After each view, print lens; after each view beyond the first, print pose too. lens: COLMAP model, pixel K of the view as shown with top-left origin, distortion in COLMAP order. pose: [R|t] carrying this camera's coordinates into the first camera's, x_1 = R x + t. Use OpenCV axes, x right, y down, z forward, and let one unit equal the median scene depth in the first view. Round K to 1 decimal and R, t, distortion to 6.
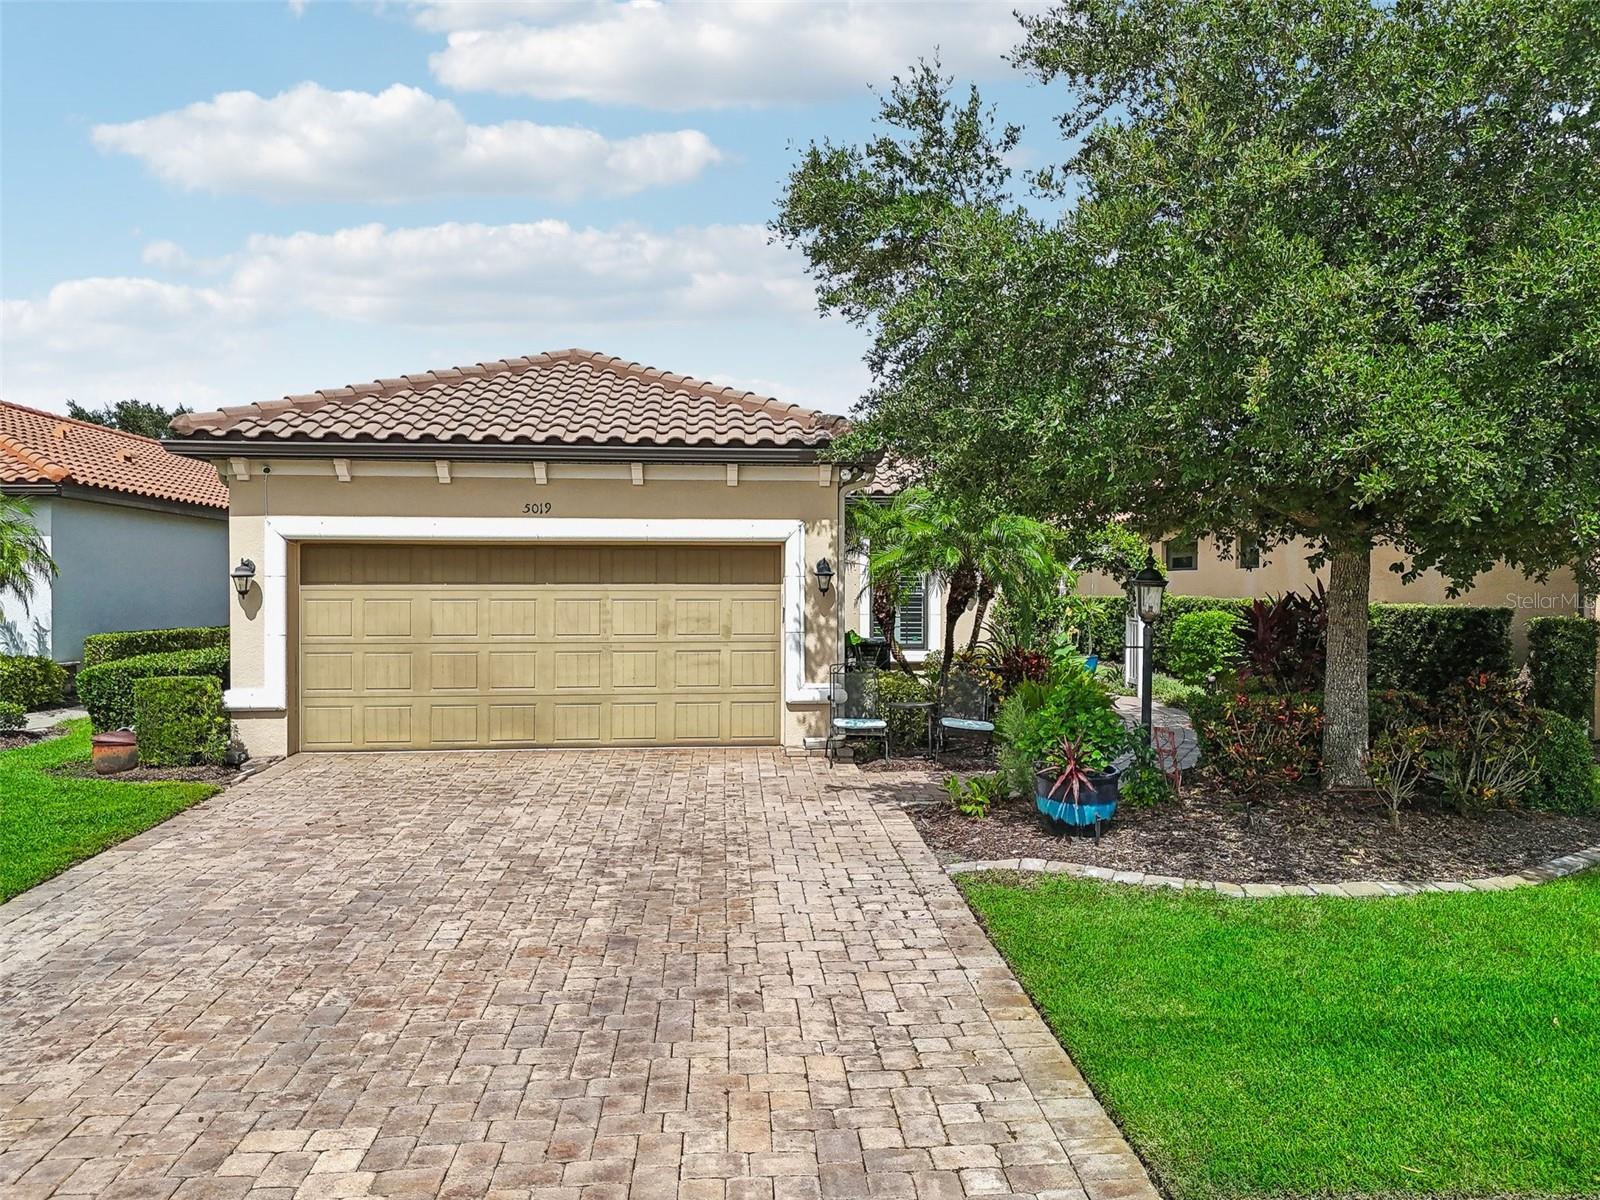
lens RADIAL K [[1208.8, 0, 800.0], [0, 1208.8, 600.0], [0, 0, 1]] dist [0.084715, -0.071990]
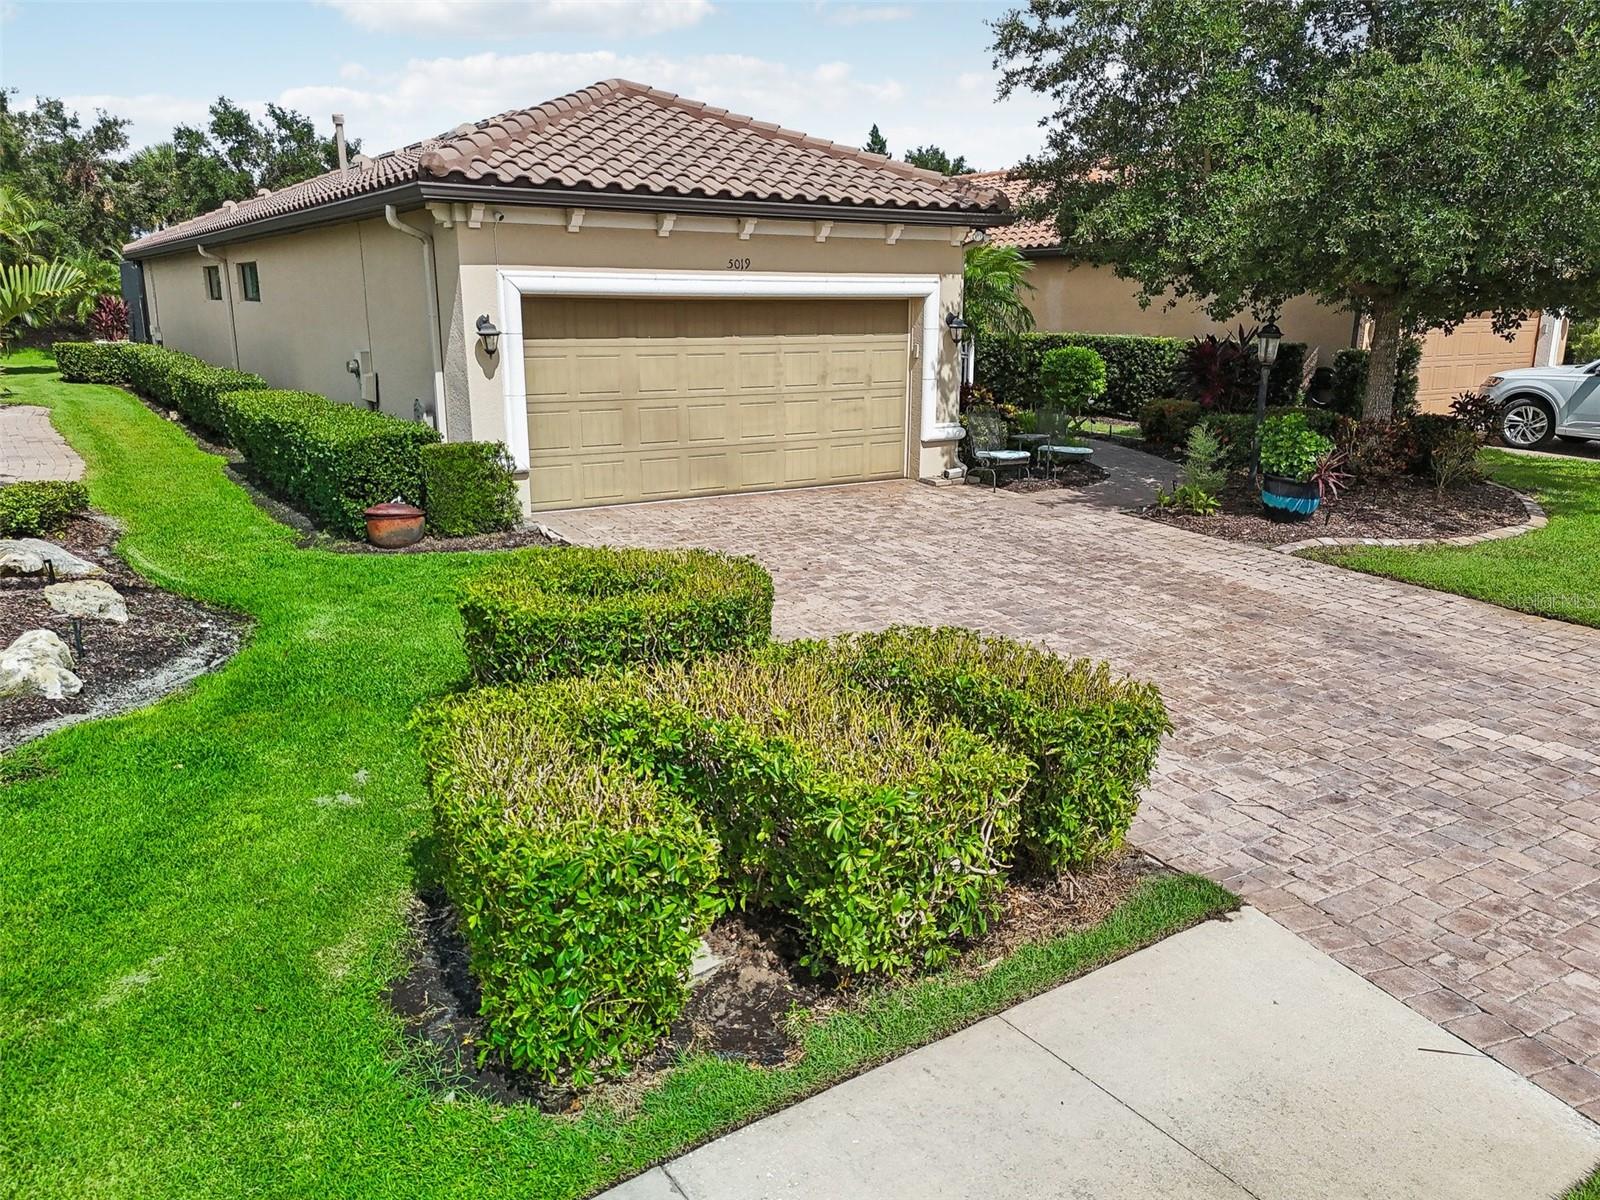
lens RADIAL K [[1199.8, 0, 800.0], [0, 1199.8, 600.0], [0, 0, 1]] dist [0.090367, -0.064034]
pose [[0.874518, -0.113421, 0.471545, -1.116228], [0.002558, 0.973335, 0.229373, -0.053104], [-0.484987, -0.199384, 0.851489, 0.056262]]
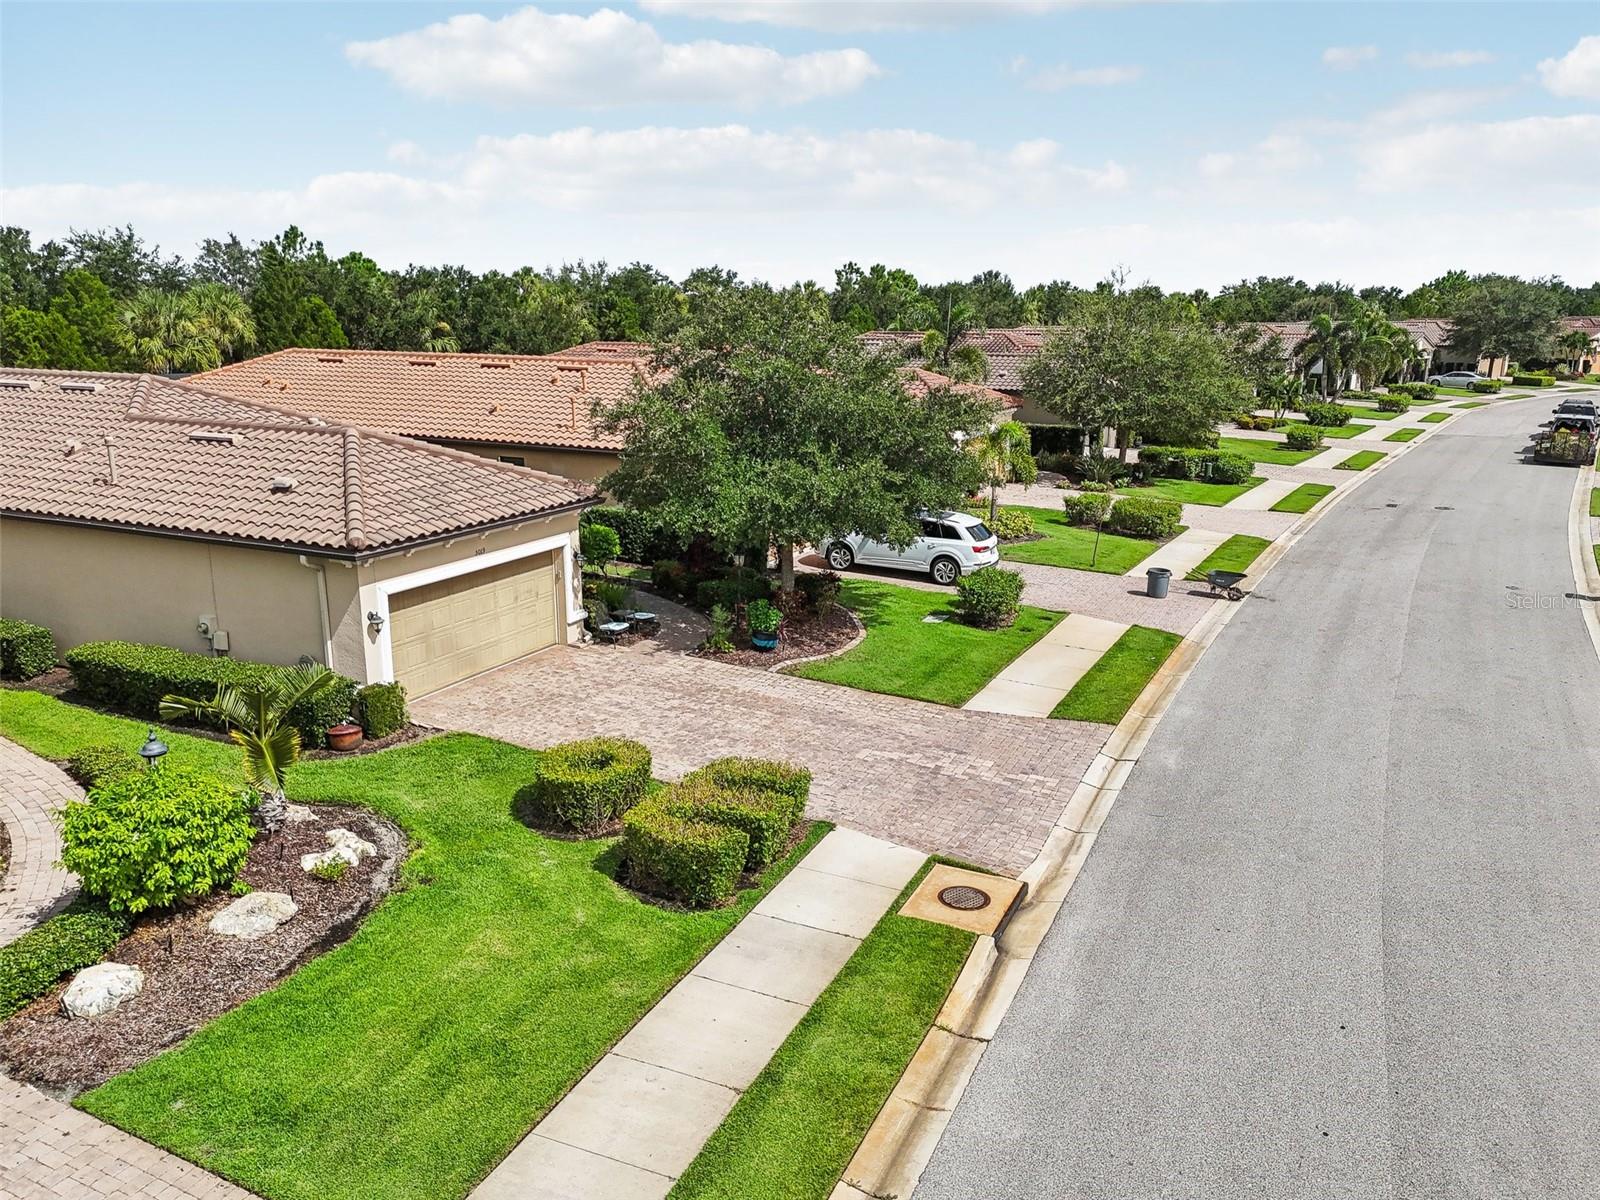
lens RADIAL K [[1199.8, 0, 800.0], [0, 1199.8, 600.0], [0, 0, 1]] dist [0.090367, -0.064034]
pose [[0.498870, -0.203145, 0.842533, -2.494216], [0.008199, 0.973204, 0.229796, -0.684483], [-0.866638, -0.107730, 0.487168, -0.539383]]
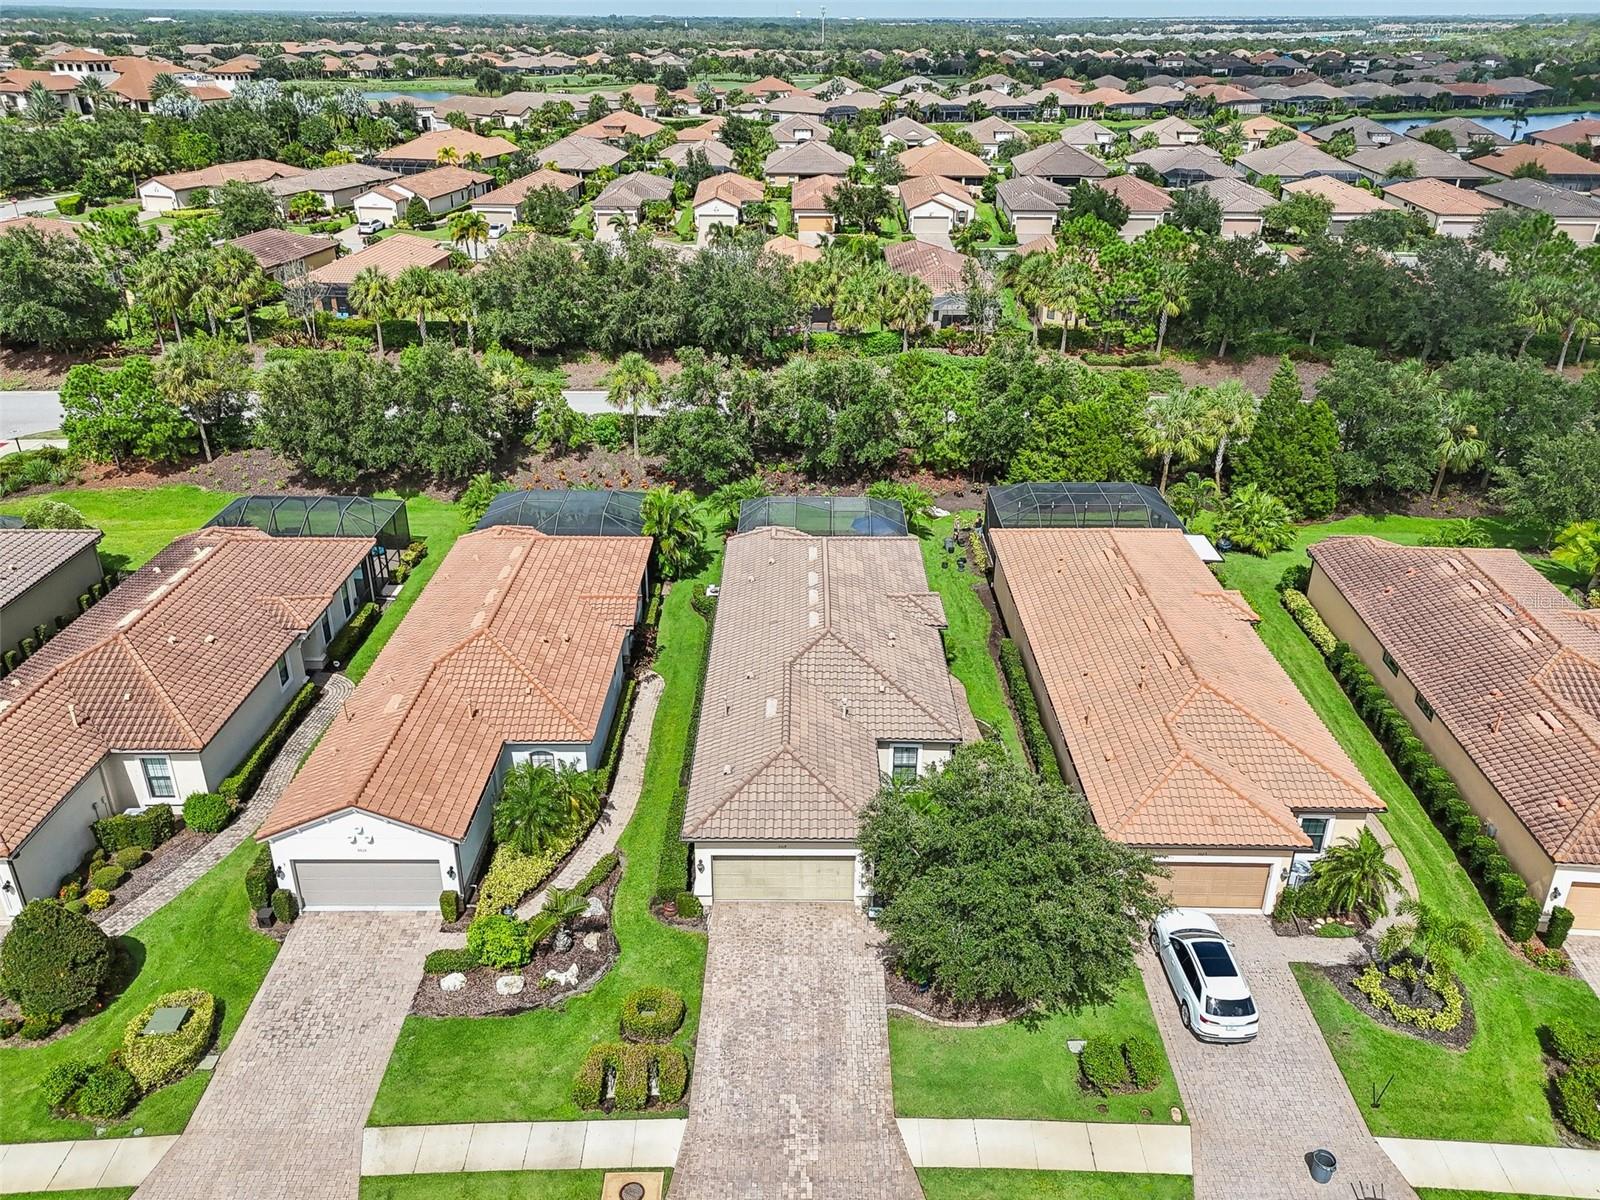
lens RADIAL K [[1193.9, 0, 800.0], [0, 1193.9, 600.0], [0, 0, 1]] dist [0.135941, -0.195838]
pose [[0.997249, 0.037080, -0.064180, 0.030962], [-0.006769, 0.907821, 0.419303, -3.360448], [0.073812, -0.417715, 0.905575, -2.760775]]
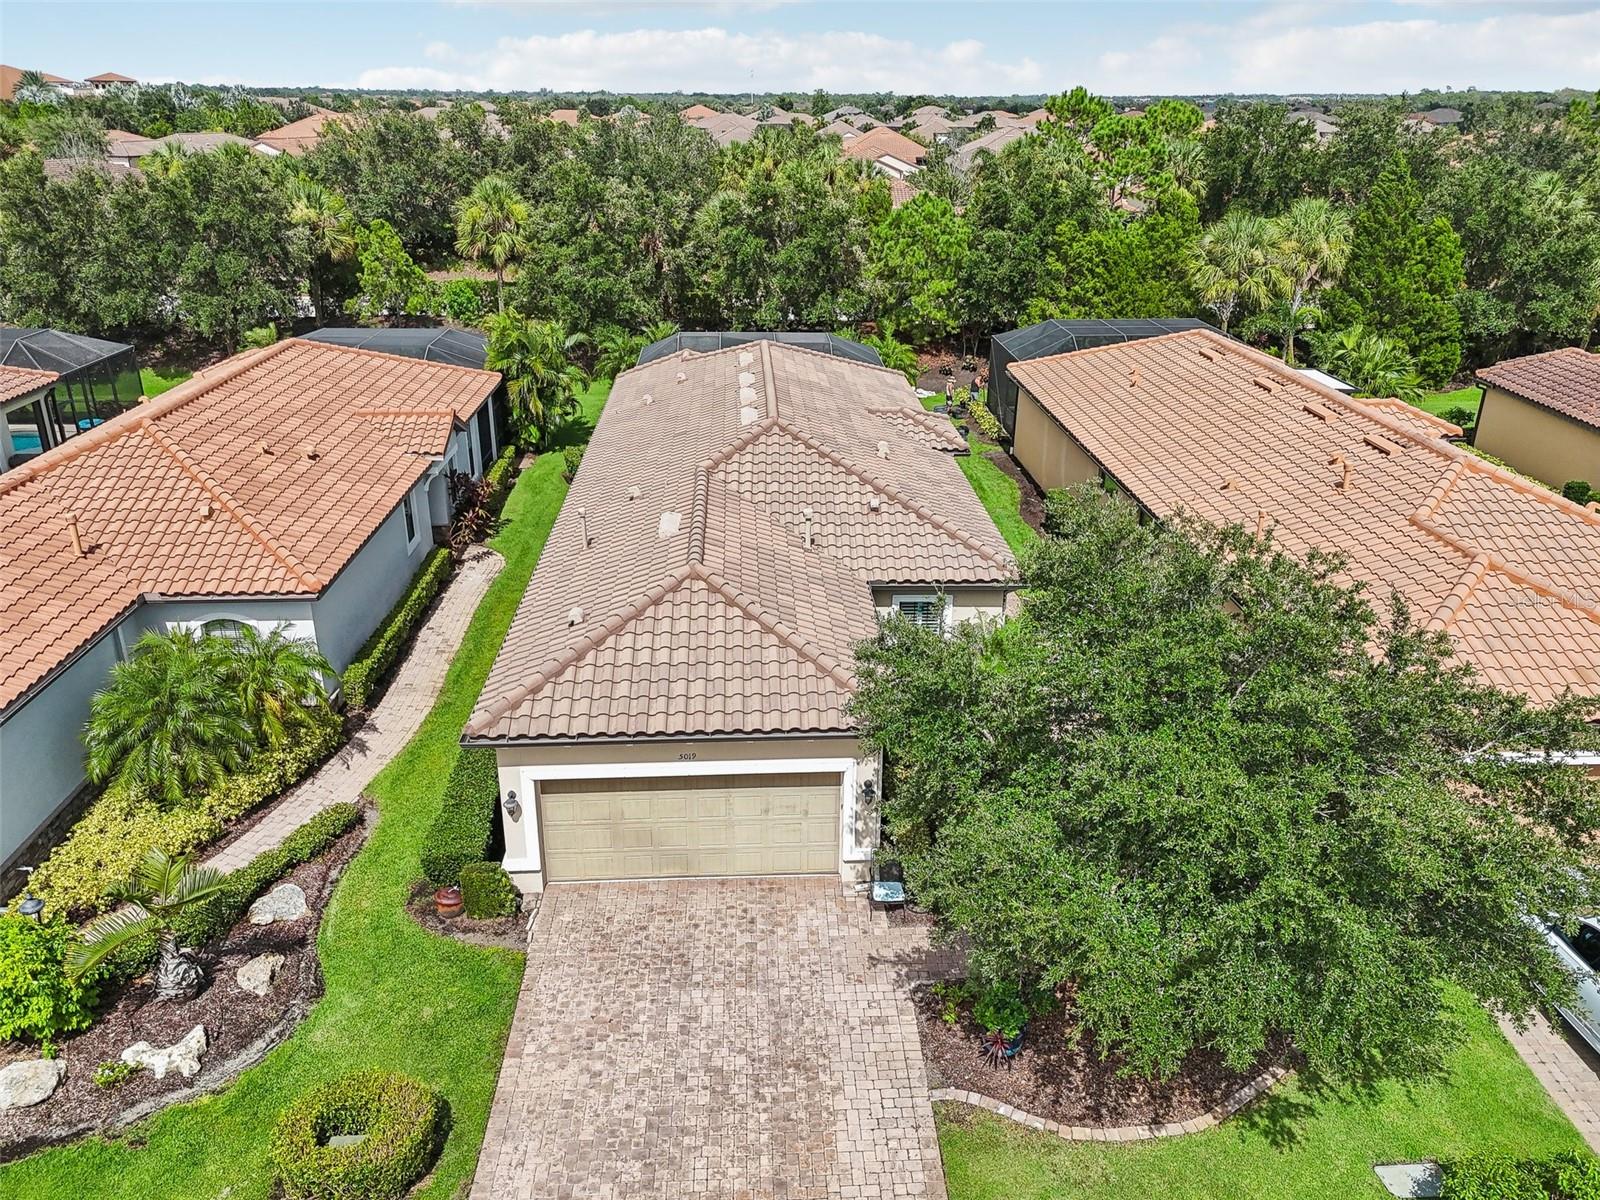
lens RADIAL K [[1199.8, 0, 800.0], [0, 1199.8, 600.0], [0, 0, 1]] dist [0.090367, -0.064034]
pose [[0.999759, 0.015243, -0.015776, -0.079918], [-0.008326, 0.929001, 0.369983, -1.359443], [0.020296, -0.369763, 0.928904, -0.597075]]
